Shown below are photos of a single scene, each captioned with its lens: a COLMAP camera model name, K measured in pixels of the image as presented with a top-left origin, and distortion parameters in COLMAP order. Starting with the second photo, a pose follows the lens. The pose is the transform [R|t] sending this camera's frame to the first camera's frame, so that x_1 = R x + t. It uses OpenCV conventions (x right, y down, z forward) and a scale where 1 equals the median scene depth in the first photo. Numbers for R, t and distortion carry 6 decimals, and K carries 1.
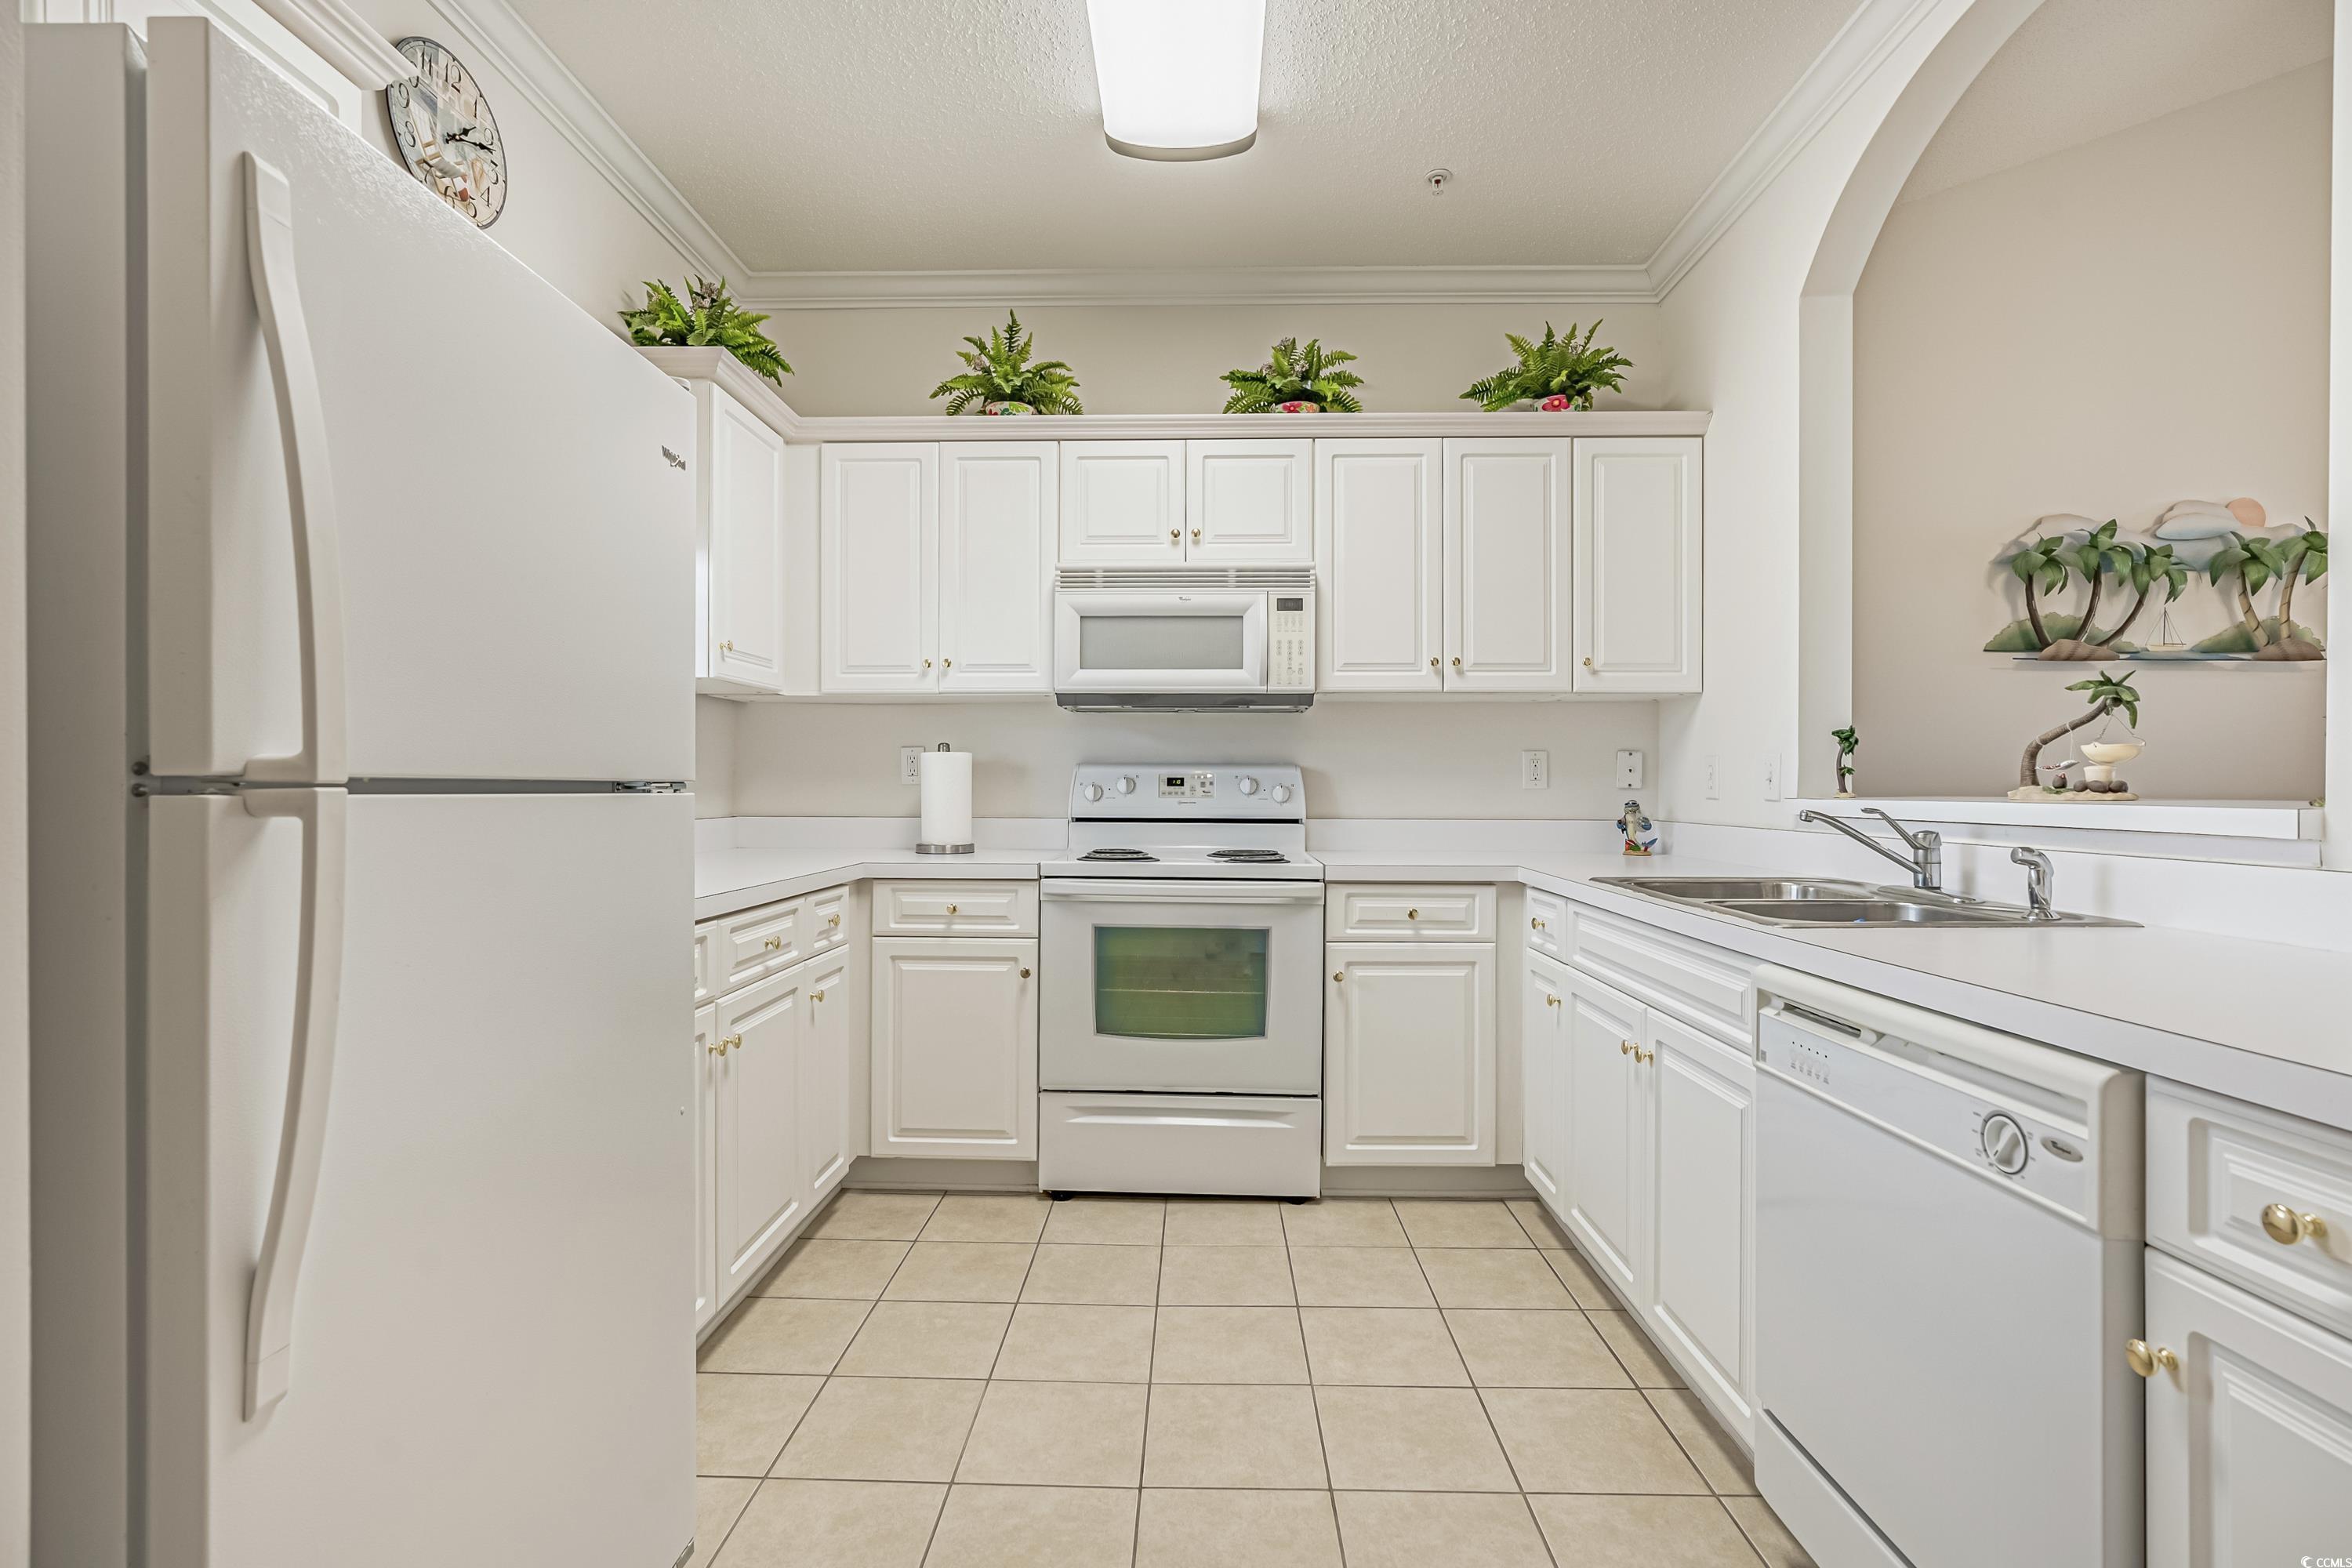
lens RADIAL K [[1077.5, 0, 1179.8], [0, 1077.5, 784.7], [0, 0, 1]] dist [-0.019879, 0.009004]
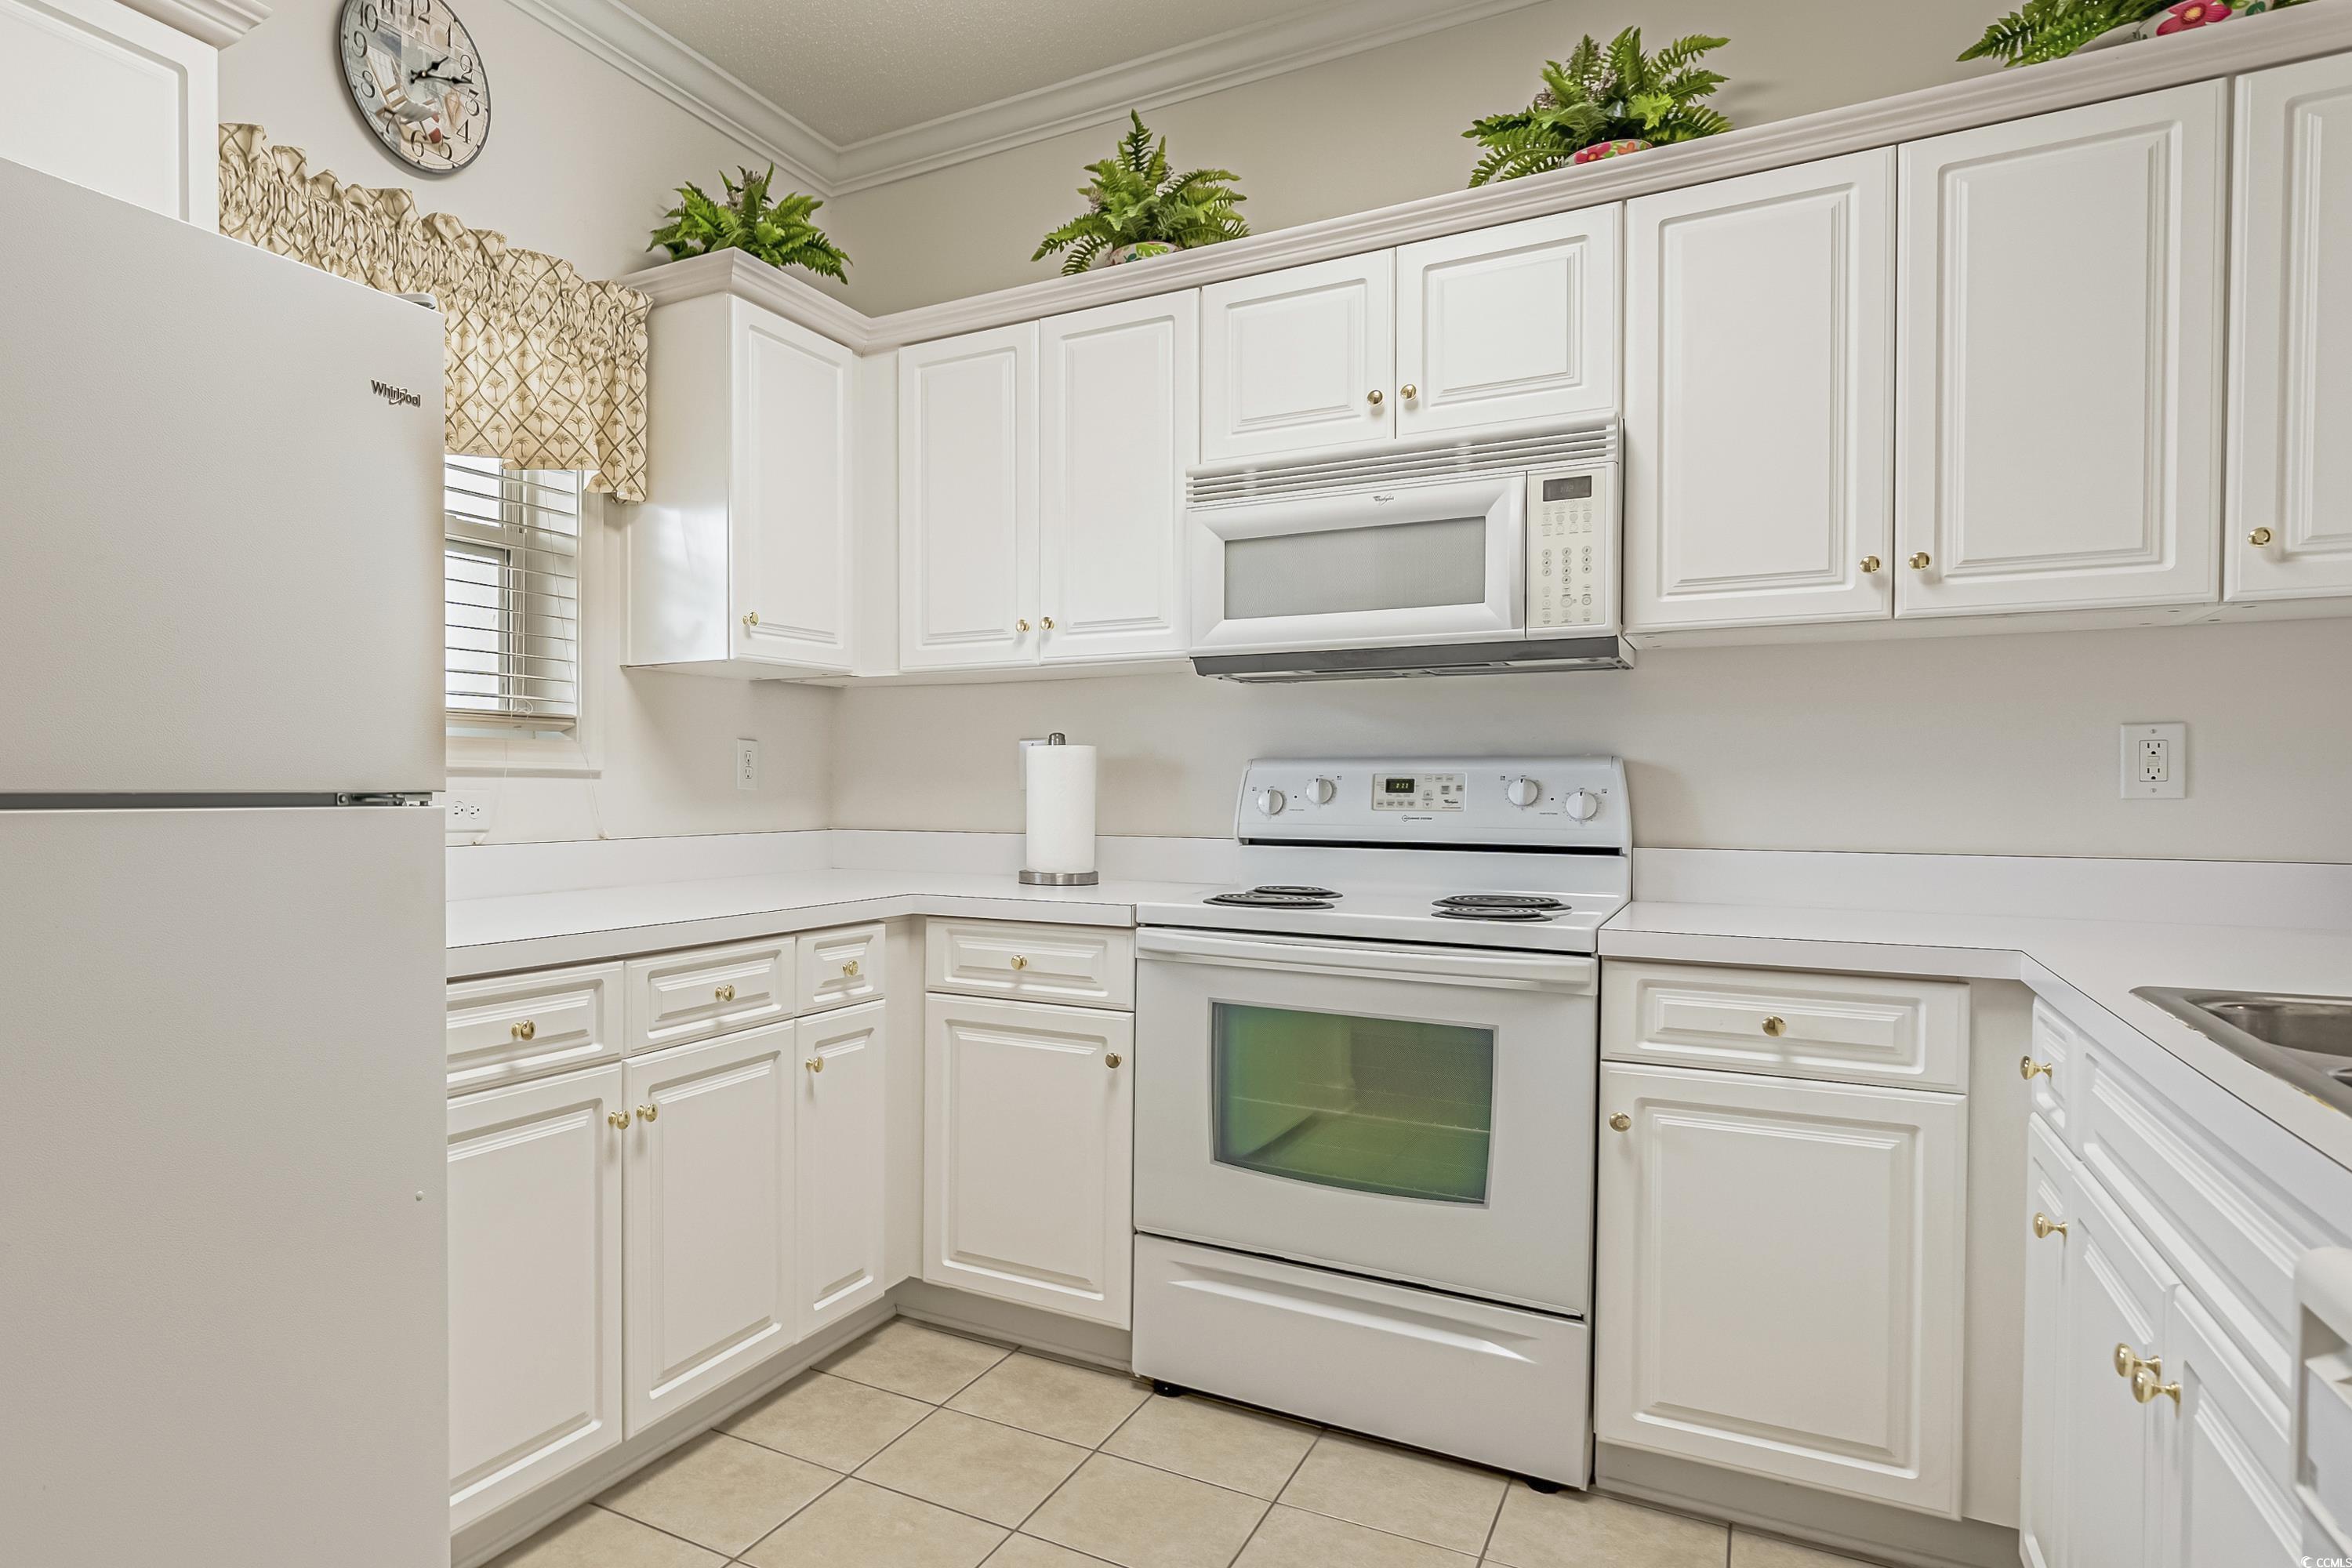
lens RADIAL K [[1392.5, 0, 841.4], [0, 1392.5, 810.1], [0, 0, 1]] dist [-0.020739, 0.009274]
pose [[0.844208, 0.007488, -0.535964, 0.189304], [0.002091, 0.999849, 0.017264, -0.003703], [0.536012, -0.015695, 0.844064, 0.145556]]
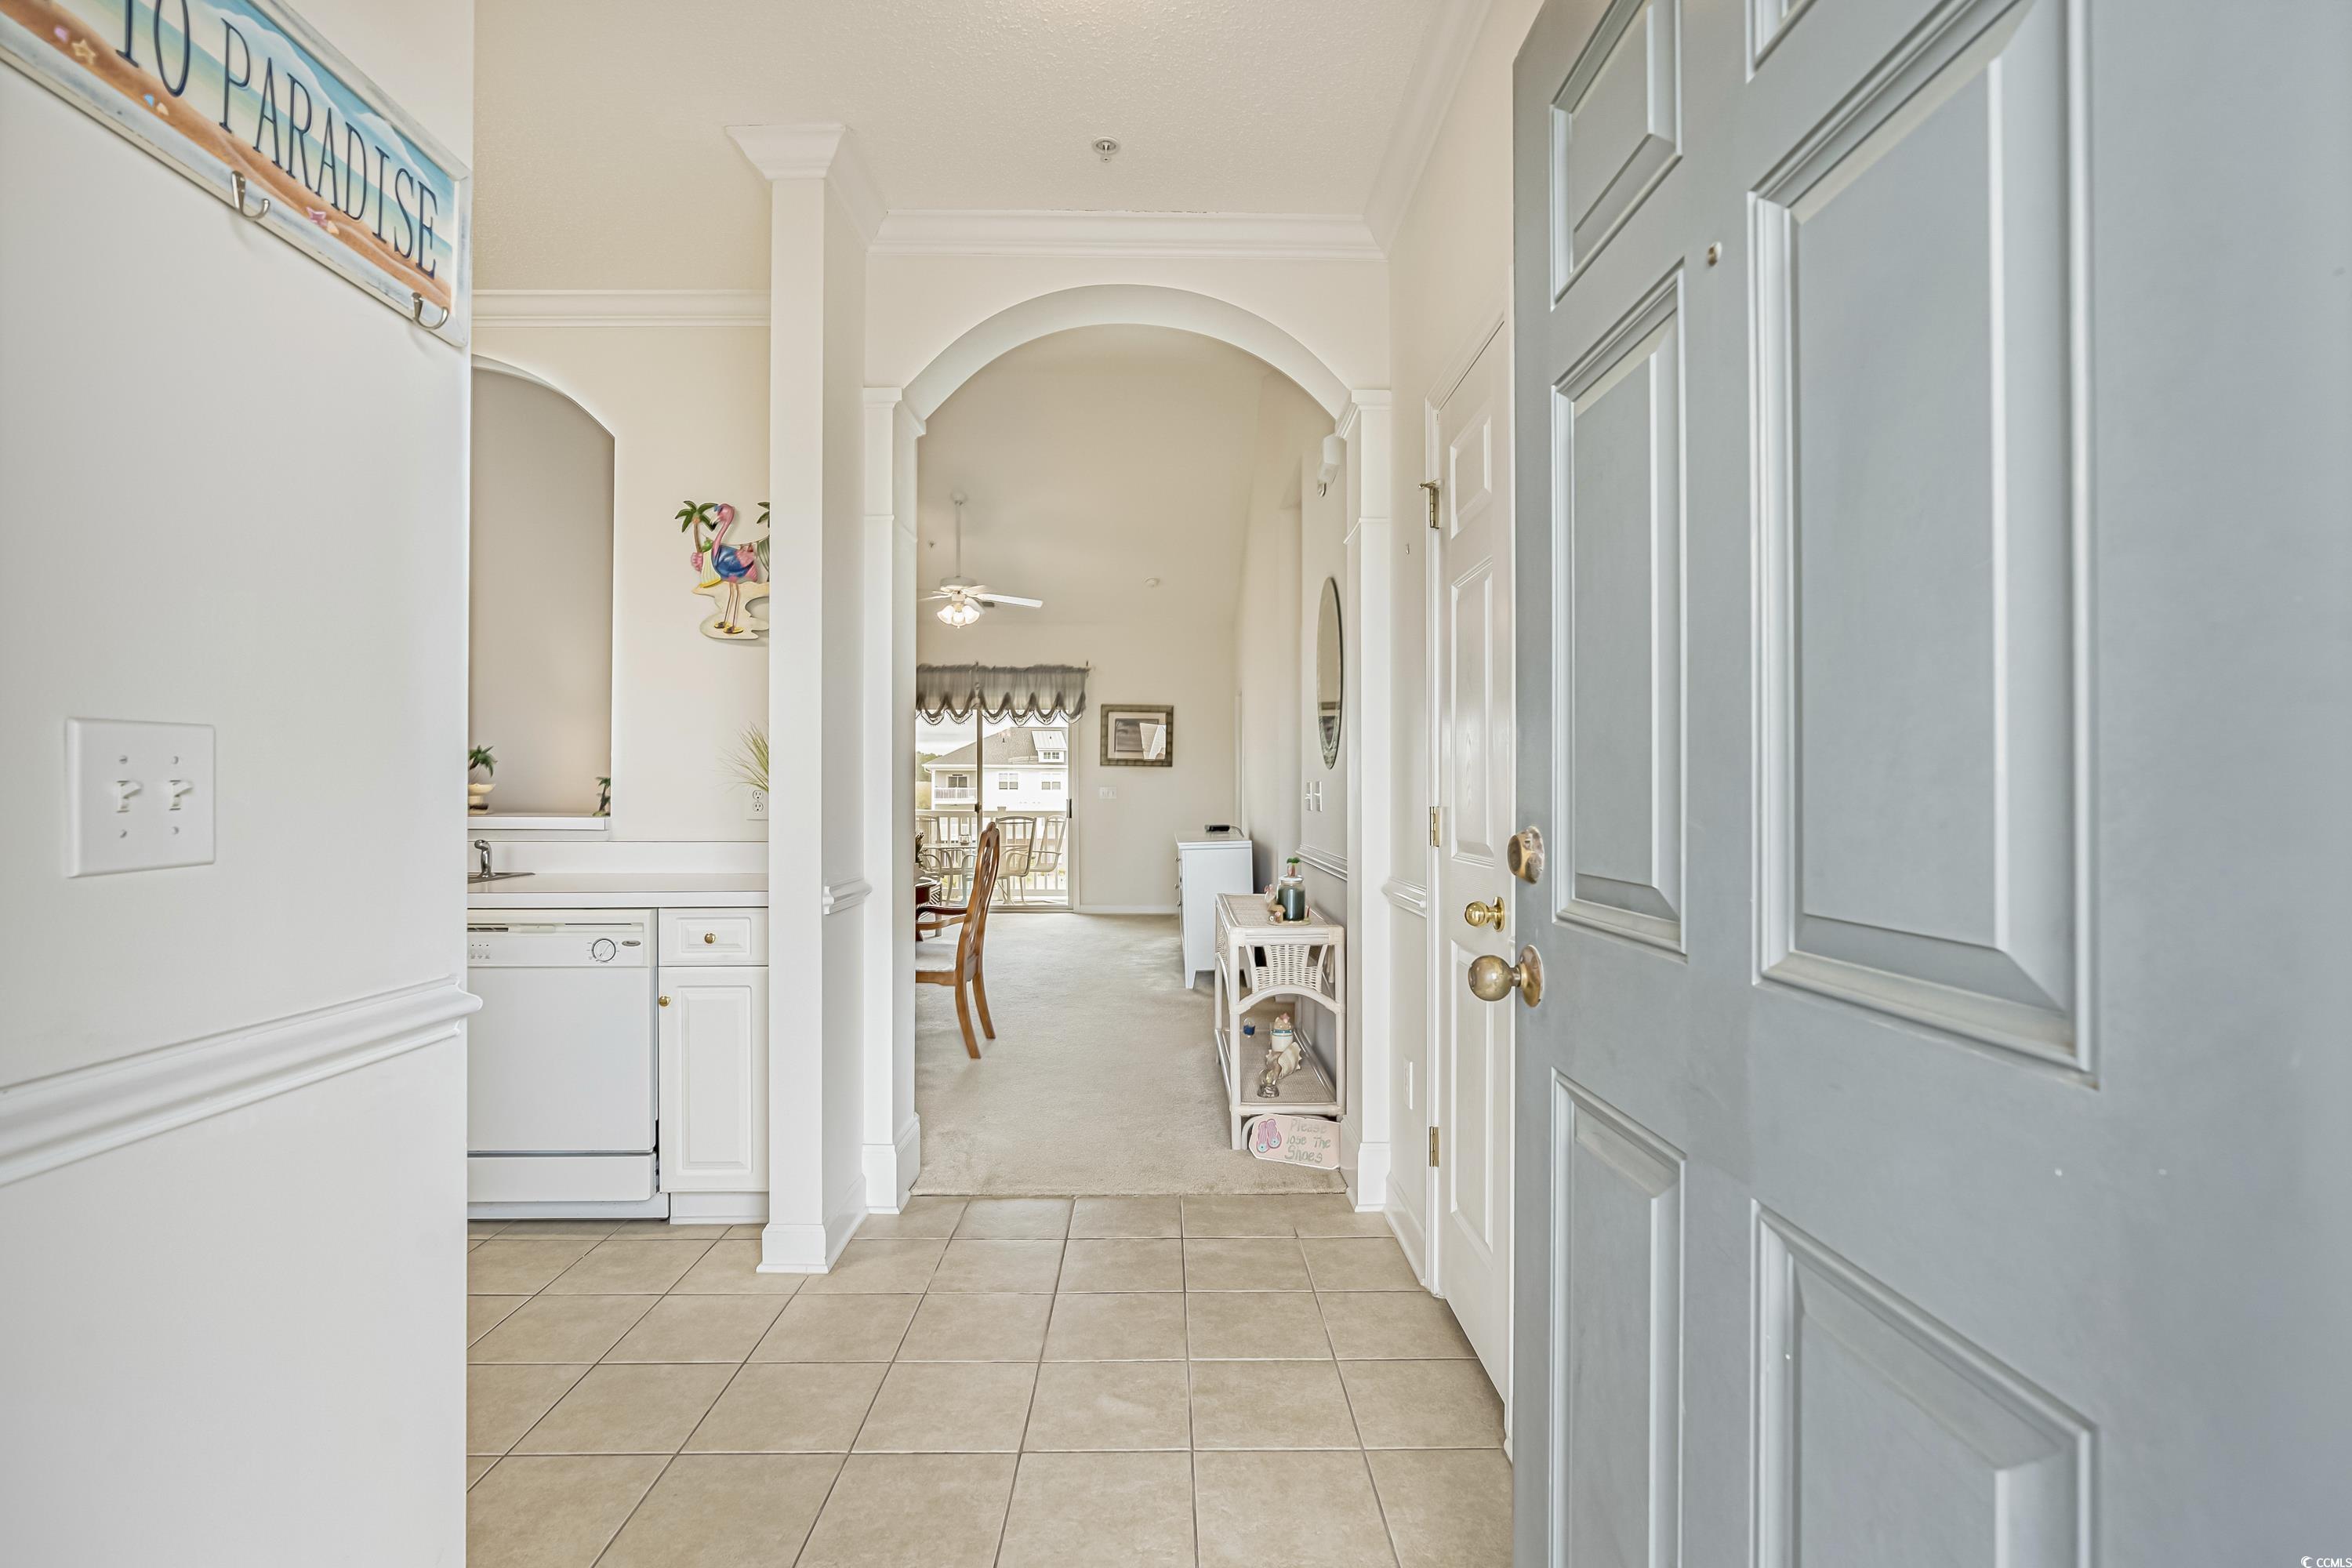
lens RADIAL K [[1067.1, 0, 1177.9], [0, 1067.1, 785.7], [0, 0, 1]] dist [-0.018212, 0.007456]
pose [[-0.034524, 0.004220, 0.999395, -0.699149], [-0.004210, 0.999982, -0.004368, -0.021744], [-0.999395, -0.004359, -0.034506, -0.114117]]
